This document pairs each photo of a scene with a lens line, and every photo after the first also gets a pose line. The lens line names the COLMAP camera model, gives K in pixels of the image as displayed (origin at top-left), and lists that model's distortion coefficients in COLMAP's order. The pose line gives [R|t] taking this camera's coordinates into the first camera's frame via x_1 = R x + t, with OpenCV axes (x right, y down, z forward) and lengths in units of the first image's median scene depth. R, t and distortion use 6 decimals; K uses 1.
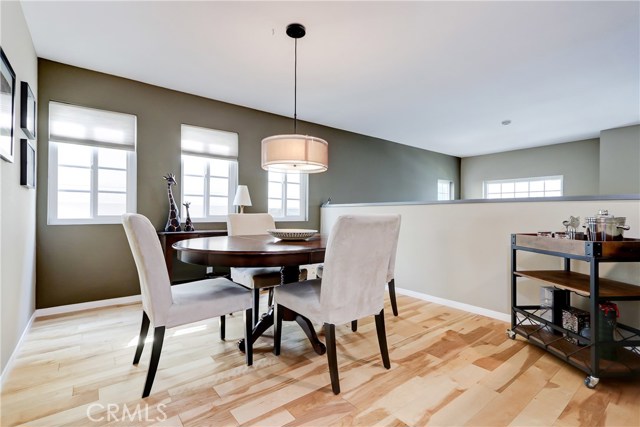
lens RADIAL K [[287.8, 0, 319.0], [0, 287.8, 209.8], [0, 0, 1]] dist [0.000601, 0.000047]
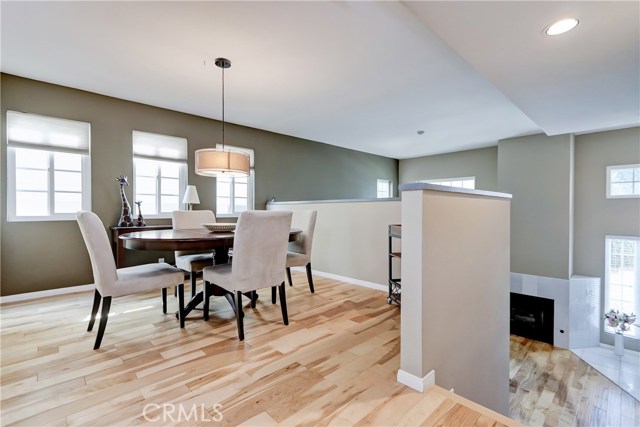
lens RADIAL K [[293.8, 0, 316.1], [0, 293.8, 210.6], [0, 0, 1]] dist [-0.000709, -0.000366]
pose [[0.997180, -0.005181, 0.074864, 0.198490], [0.004141, 0.999893, 0.014050, -0.001643], [-0.074929, -0.013700, 0.997095, -0.266289]]
